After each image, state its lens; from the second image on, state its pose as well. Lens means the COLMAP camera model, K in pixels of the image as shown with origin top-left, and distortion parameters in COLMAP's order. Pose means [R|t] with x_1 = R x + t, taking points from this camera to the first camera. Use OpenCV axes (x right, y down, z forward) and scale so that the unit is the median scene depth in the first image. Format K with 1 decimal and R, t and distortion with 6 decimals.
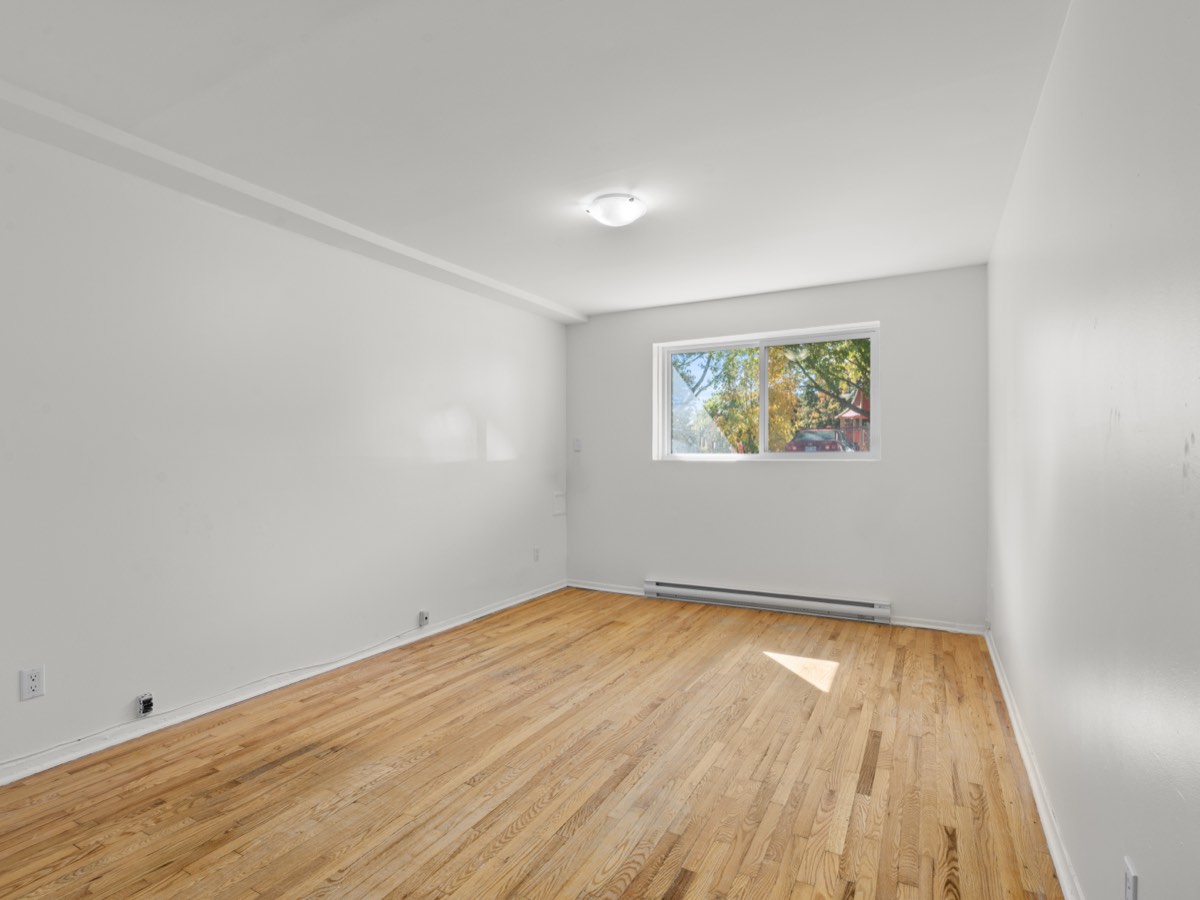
lens RADIAL K [[613.5, 0, 596.8], [0, 613.5, 457.4], [0, 0, 1]] dist [0.000081, 0.001032]
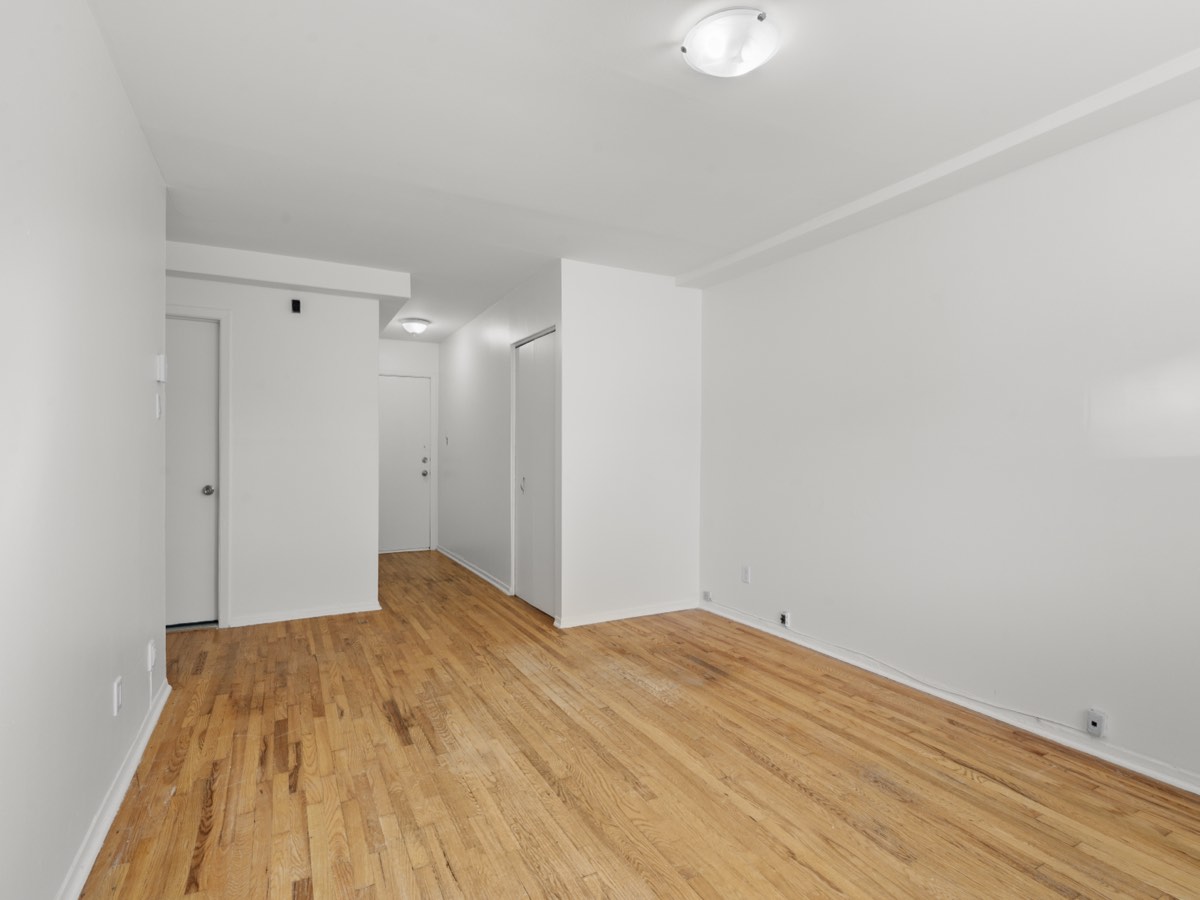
lens RADIAL K [[613.5, 0, 598.7], [0, 613.5, 447.3], [0, 0, 1]] dist [0.000081, 0.001032]
pose [[-0.559808, -0.005002, -0.828607, 0.741795], [0.003093, 0.999962, -0.008127, 0.006215], [0.828617, -0.007113, -0.559771, 1.491150]]
